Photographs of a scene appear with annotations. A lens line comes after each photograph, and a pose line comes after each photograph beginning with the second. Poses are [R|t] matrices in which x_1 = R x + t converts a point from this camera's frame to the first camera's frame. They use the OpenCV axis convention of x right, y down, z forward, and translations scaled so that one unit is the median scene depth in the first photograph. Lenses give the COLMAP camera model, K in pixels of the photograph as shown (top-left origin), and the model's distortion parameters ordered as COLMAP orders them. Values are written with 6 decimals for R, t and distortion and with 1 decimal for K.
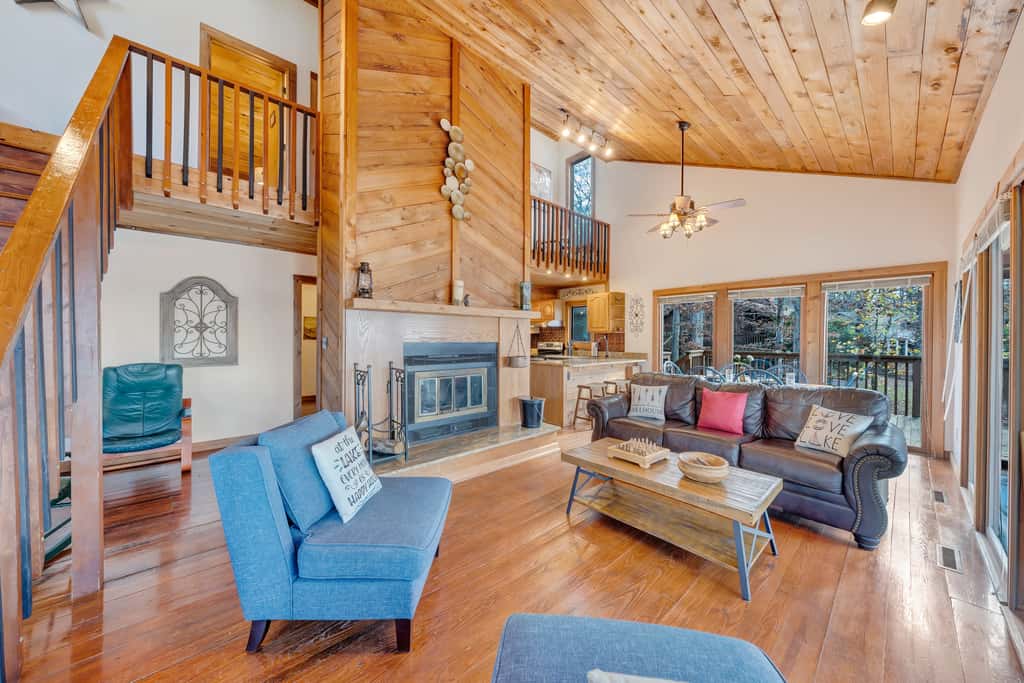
lens RADIAL K [[350.1, 0, 515.4], [0, 350.1, 340.8], [0, 0, 1]] dist [-0.001566, -0.000522]
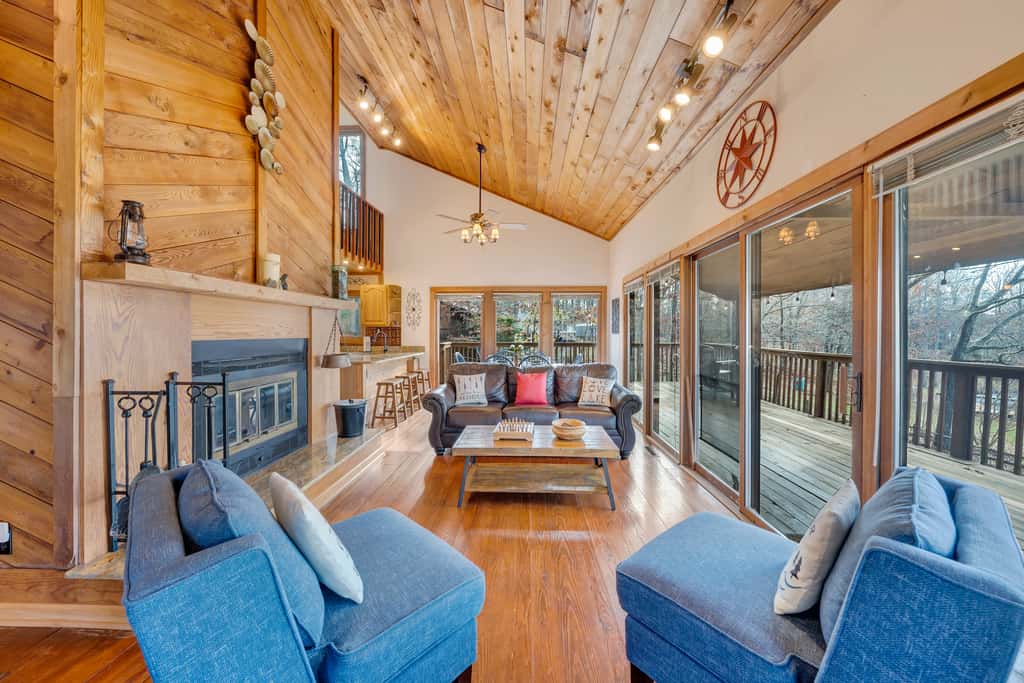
lens RADIAL K [[350.1, 0, 513.8], [0, 350.1, 335.5], [0, 0, 1]] dist [-0.001566, -0.000522]
pose [[0.700223, -0.011979, 0.713824, -0.315401], [0.009493, 0.999927, 0.007469, -0.003128], [-0.713861, 0.001546, 0.700286, 0.123898]]
